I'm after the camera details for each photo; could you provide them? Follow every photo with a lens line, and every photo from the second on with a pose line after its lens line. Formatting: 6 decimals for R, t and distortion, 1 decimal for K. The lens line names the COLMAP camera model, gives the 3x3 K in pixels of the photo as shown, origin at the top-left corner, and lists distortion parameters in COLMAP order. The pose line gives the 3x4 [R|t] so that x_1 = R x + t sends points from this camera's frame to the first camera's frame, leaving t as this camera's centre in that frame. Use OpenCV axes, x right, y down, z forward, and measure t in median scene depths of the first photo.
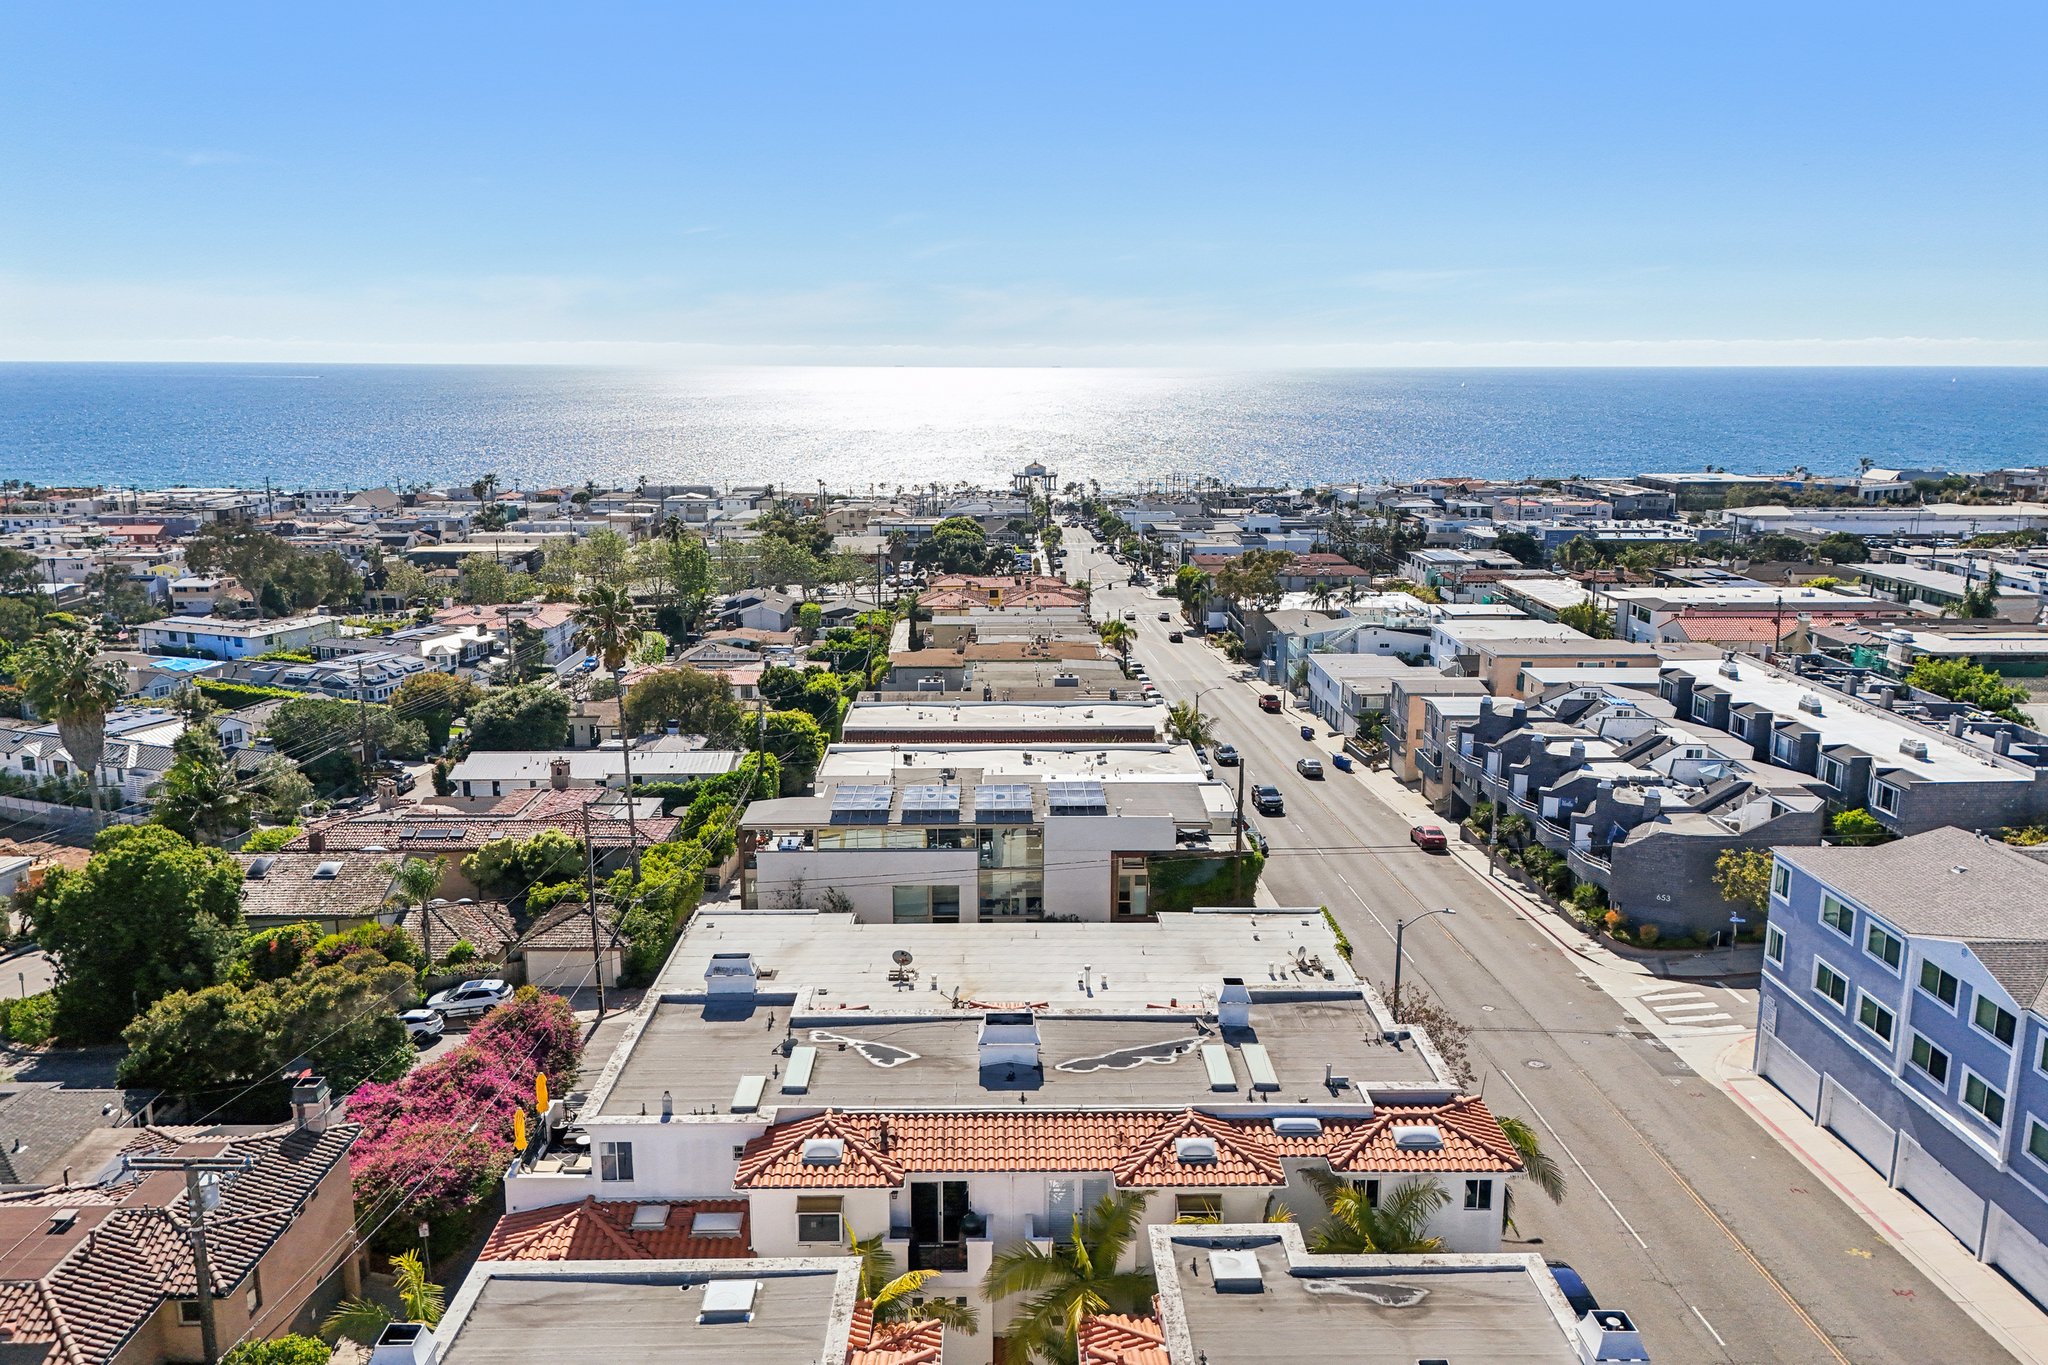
lens RADIAL K [[1503.4, 0, 1020.1], [0, 1503.4, 693.6], [0, 0, 1]] dist [0.083699, -0.091142]
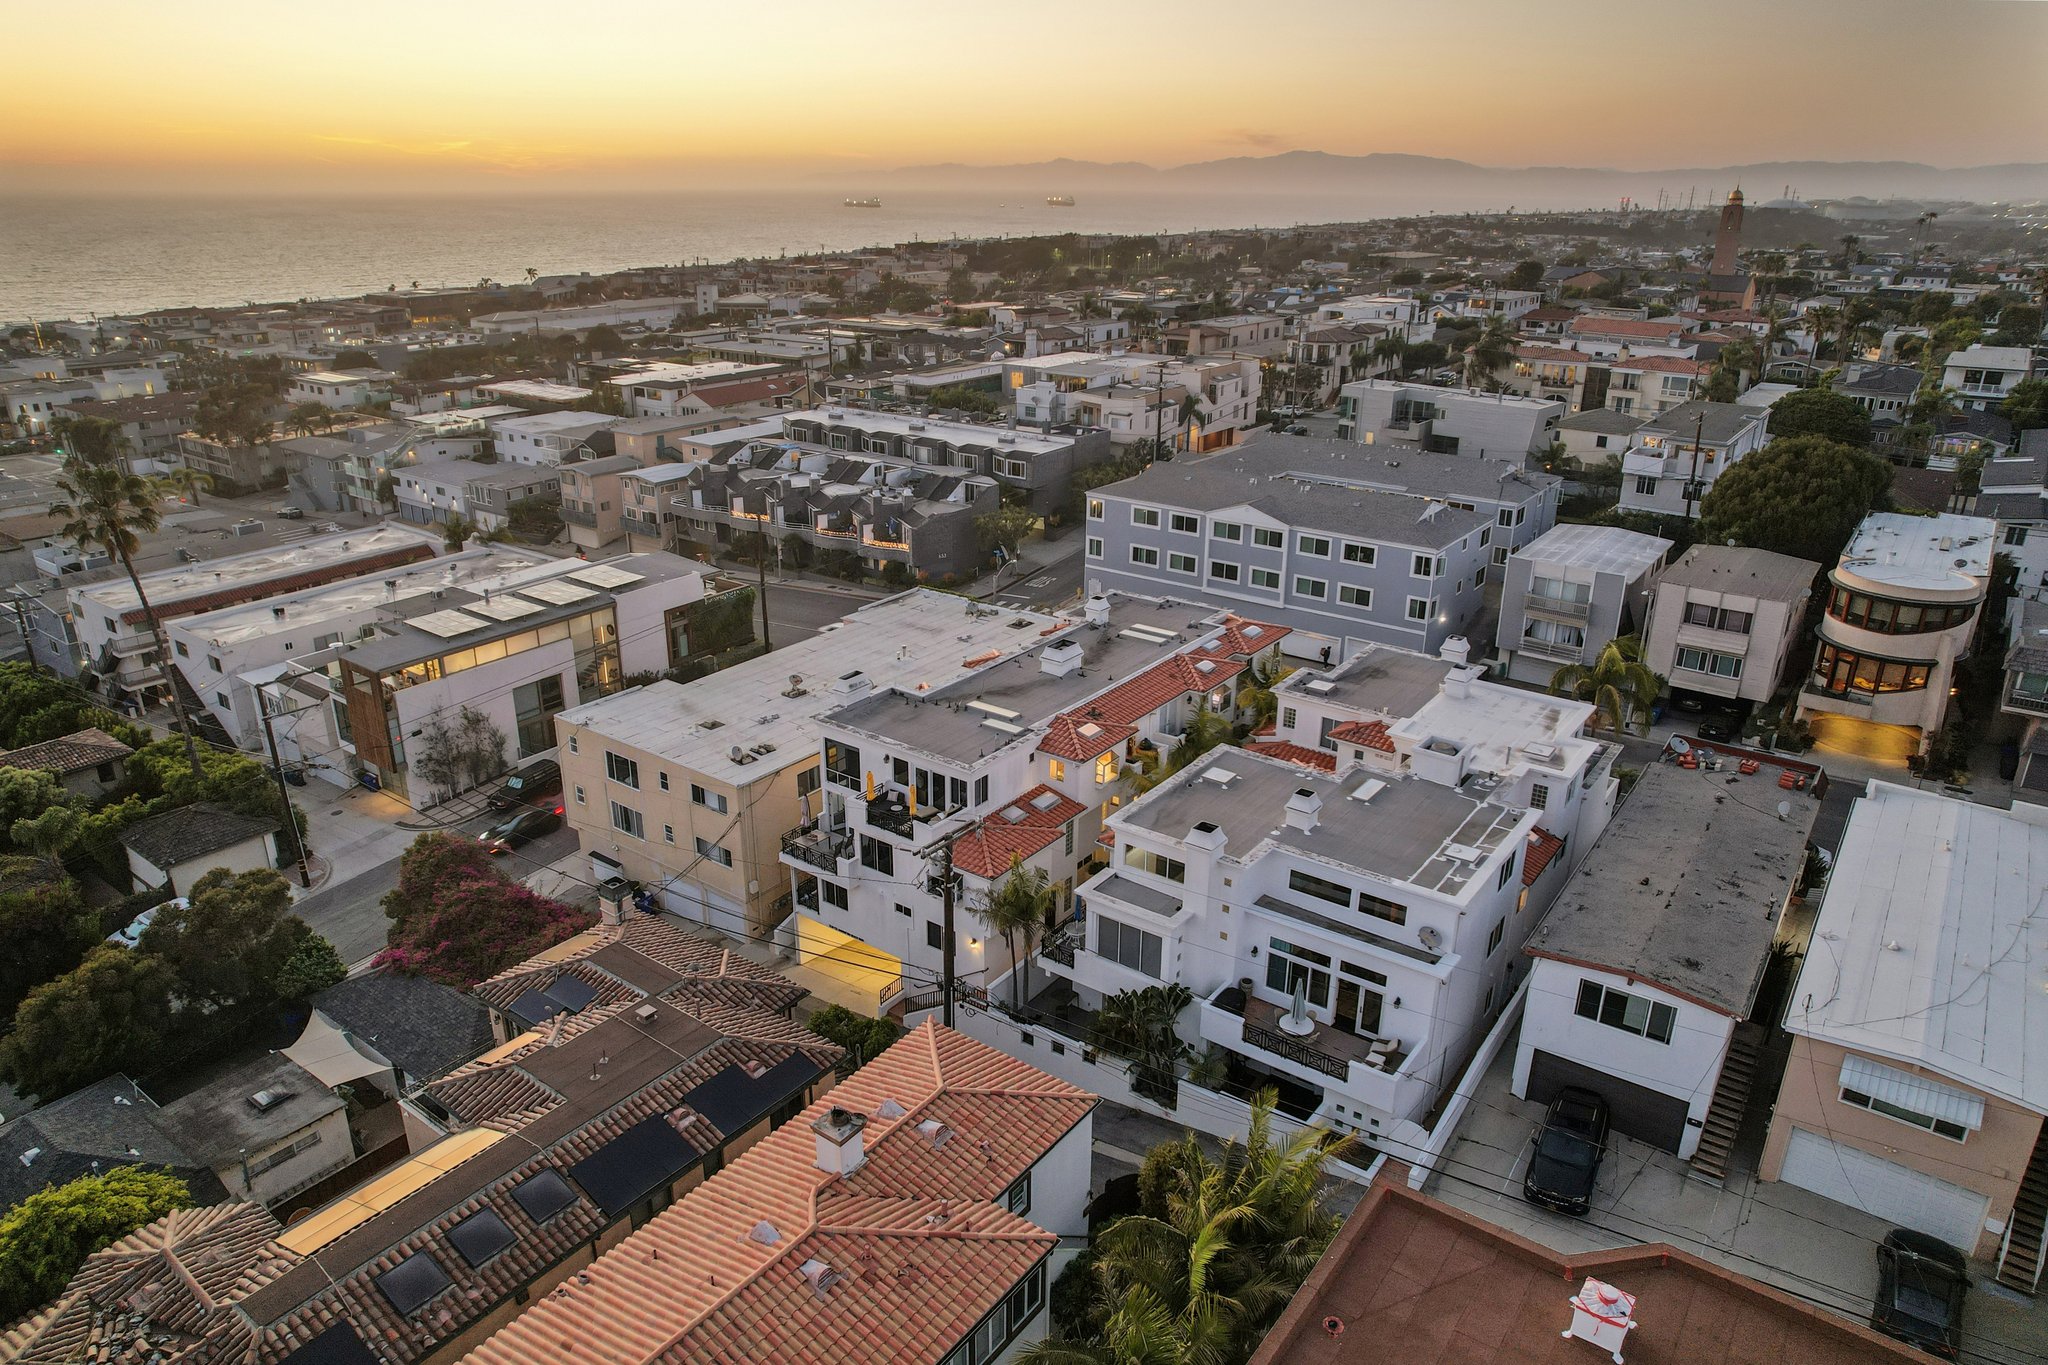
lens RADIAL K [[1315.5, 0, 1011.9], [0, 1315.5, 698.8], [0, 0, 1]] dist [-0.061208, 0.039961]
pose [[0.609706, -0.290350, 0.737534, -0.459093], [0.166543, 0.956648, 0.238932, -0.028284], [-0.774934, -0.022847, 0.631629, 0.075877]]
